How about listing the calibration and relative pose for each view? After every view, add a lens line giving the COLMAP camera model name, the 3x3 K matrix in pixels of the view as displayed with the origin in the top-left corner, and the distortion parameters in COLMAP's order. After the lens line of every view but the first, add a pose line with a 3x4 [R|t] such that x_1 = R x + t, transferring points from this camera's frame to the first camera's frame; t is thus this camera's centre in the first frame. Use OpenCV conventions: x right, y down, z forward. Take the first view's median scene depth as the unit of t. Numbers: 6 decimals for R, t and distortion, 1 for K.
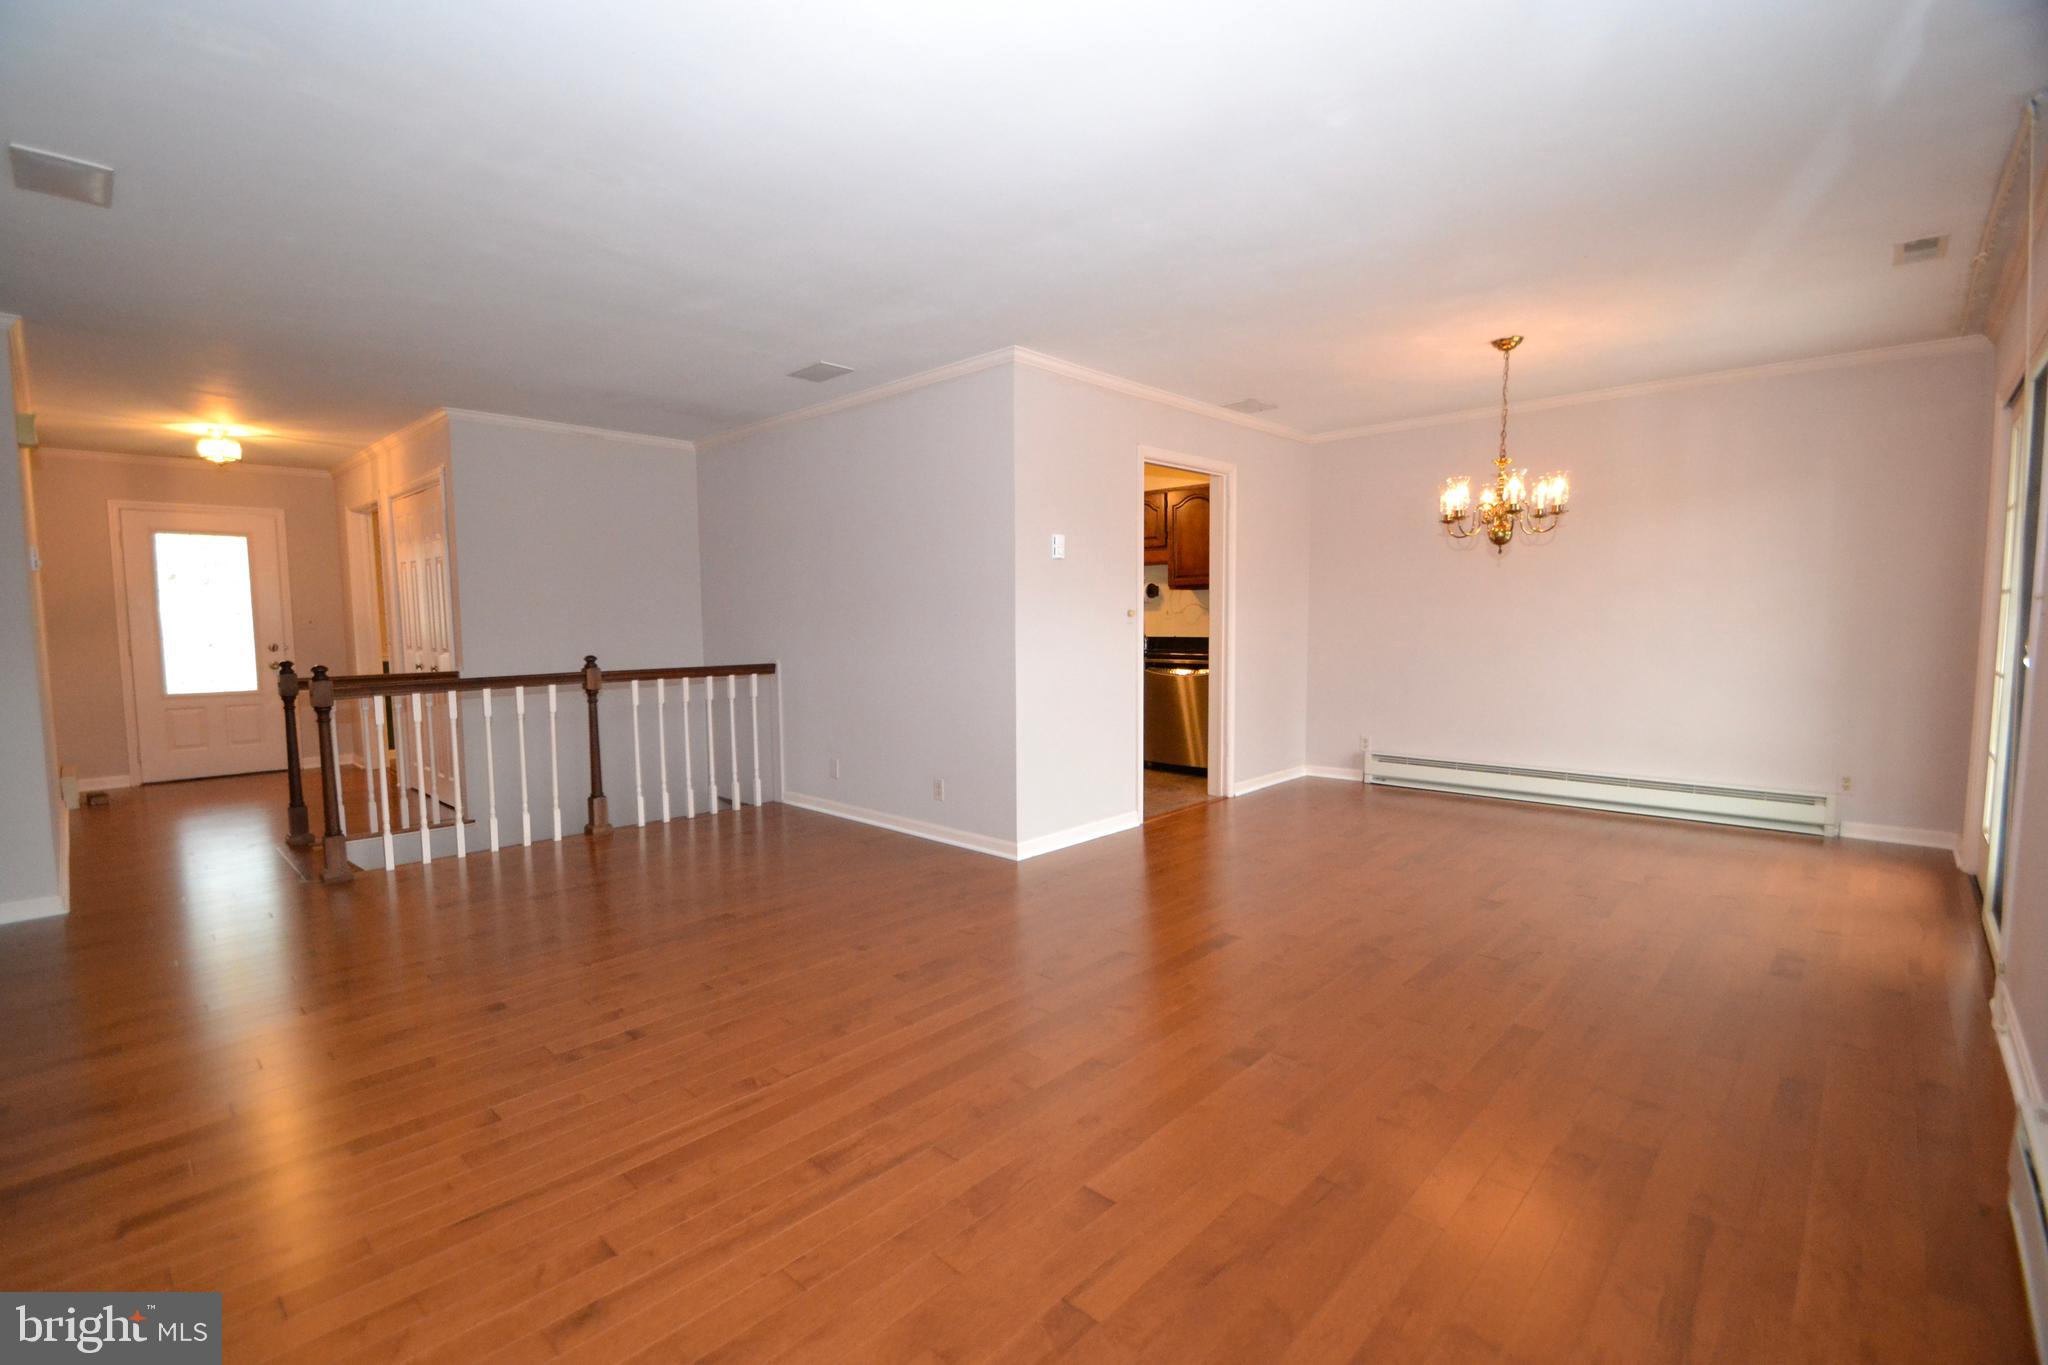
lens RADIAL K [[924.4, 0, 997.1], [0, 924.4, 685.3], [0, 0, 1]] dist [-0.009946, -0.002649]
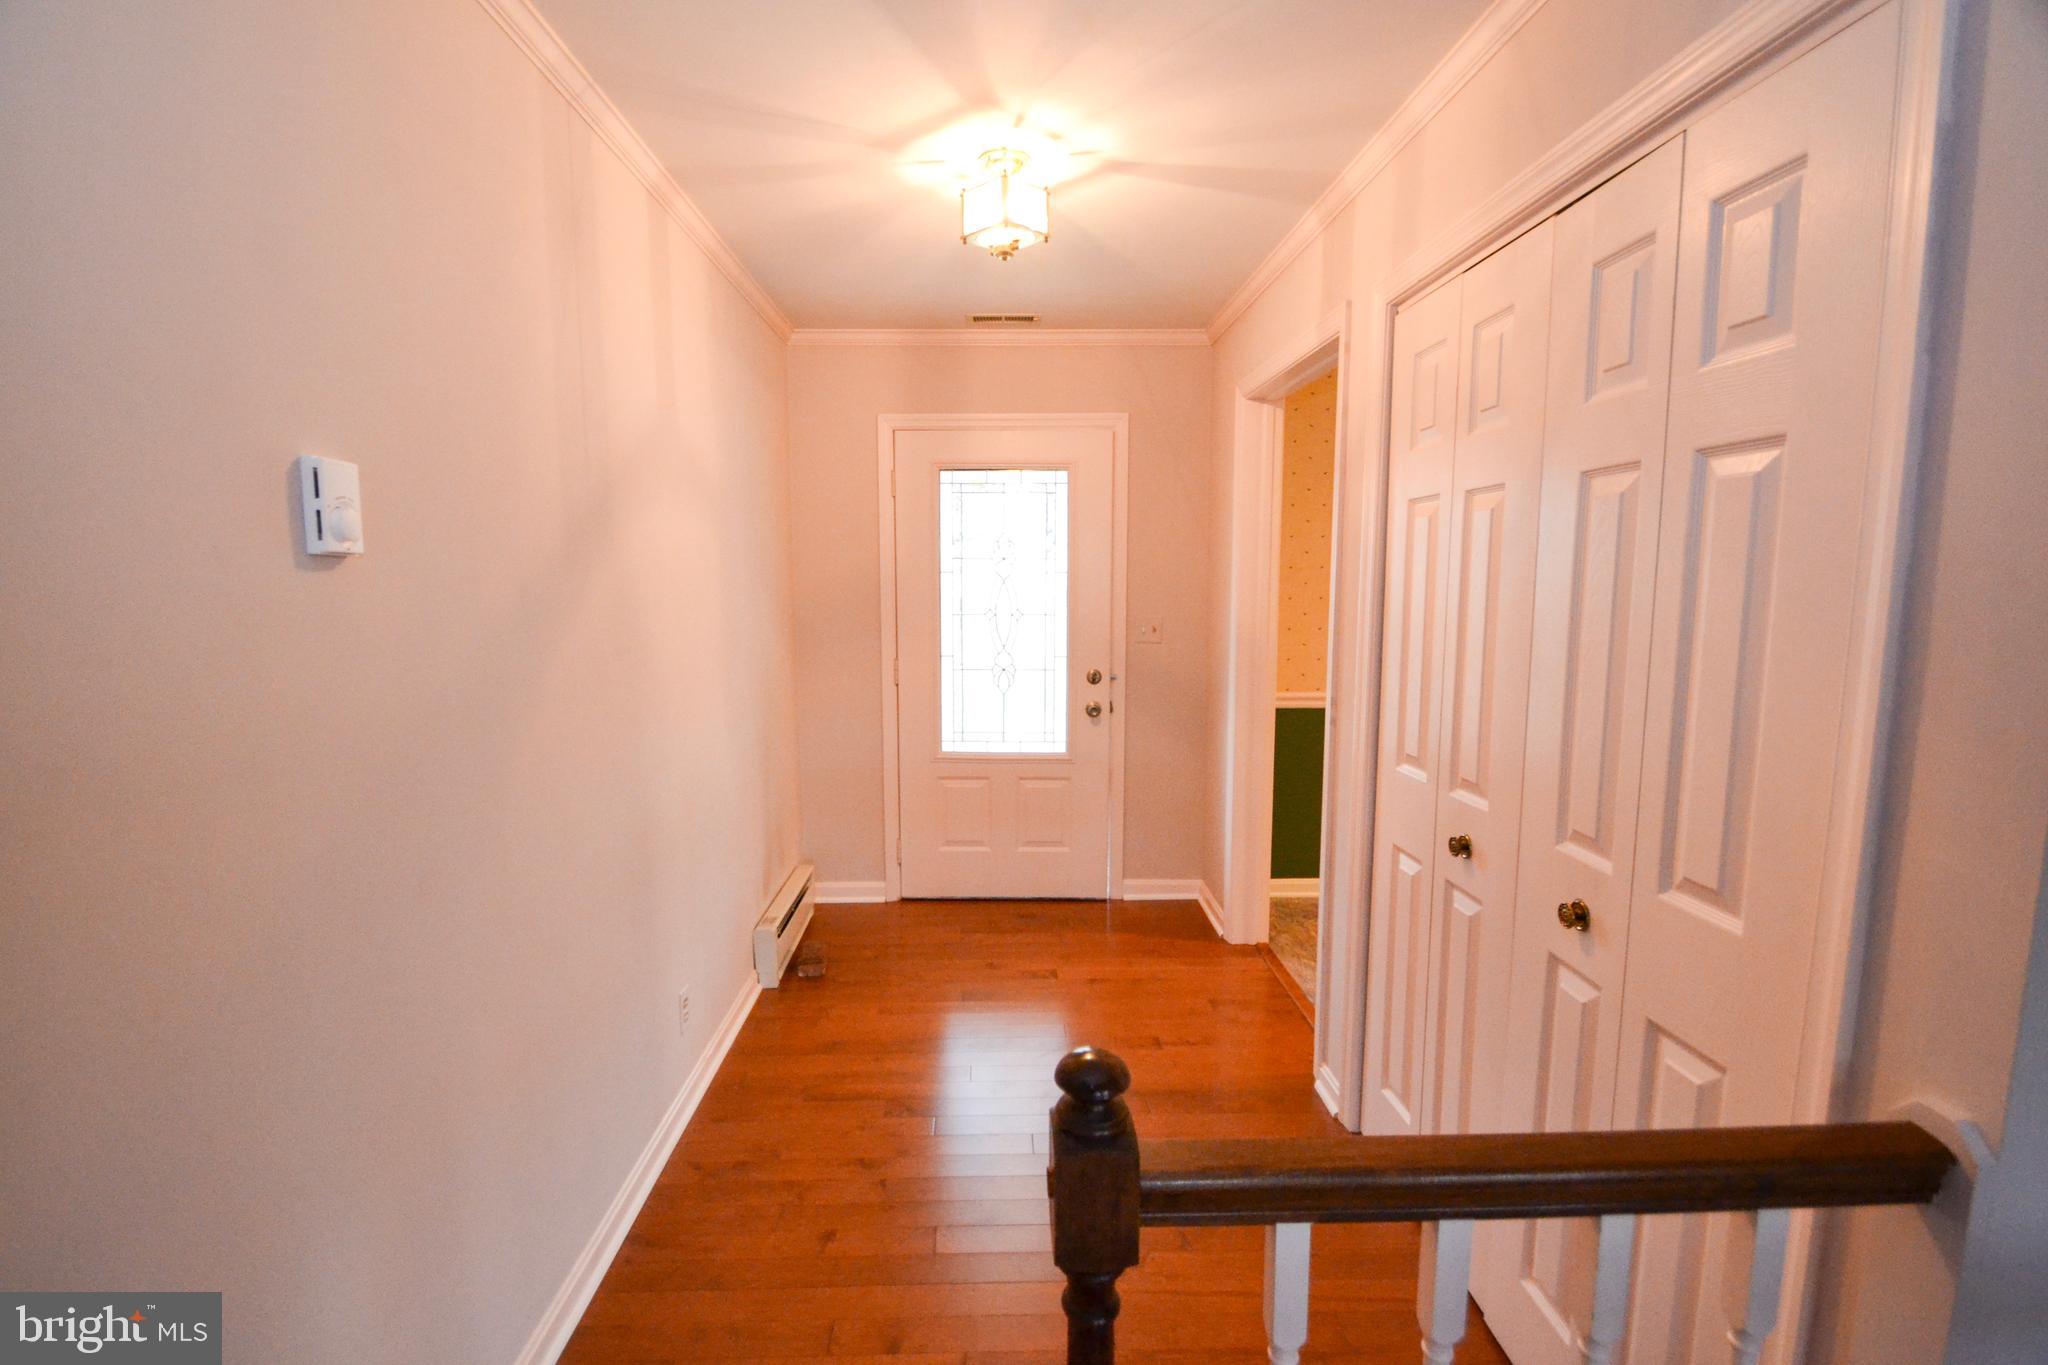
lens RADIAL K [[924.4, 0, 1024.5], [0, 924.4, 687.5], [0, 0, 1]] dist [-0.009946, -0.002649]
pose [[0.725275, 0.093284, -0.682110, -0.475369], [-0.058667, 0.995548, 0.073770, -0.076987], [0.685955, -0.013486, 0.727519, 0.612605]]
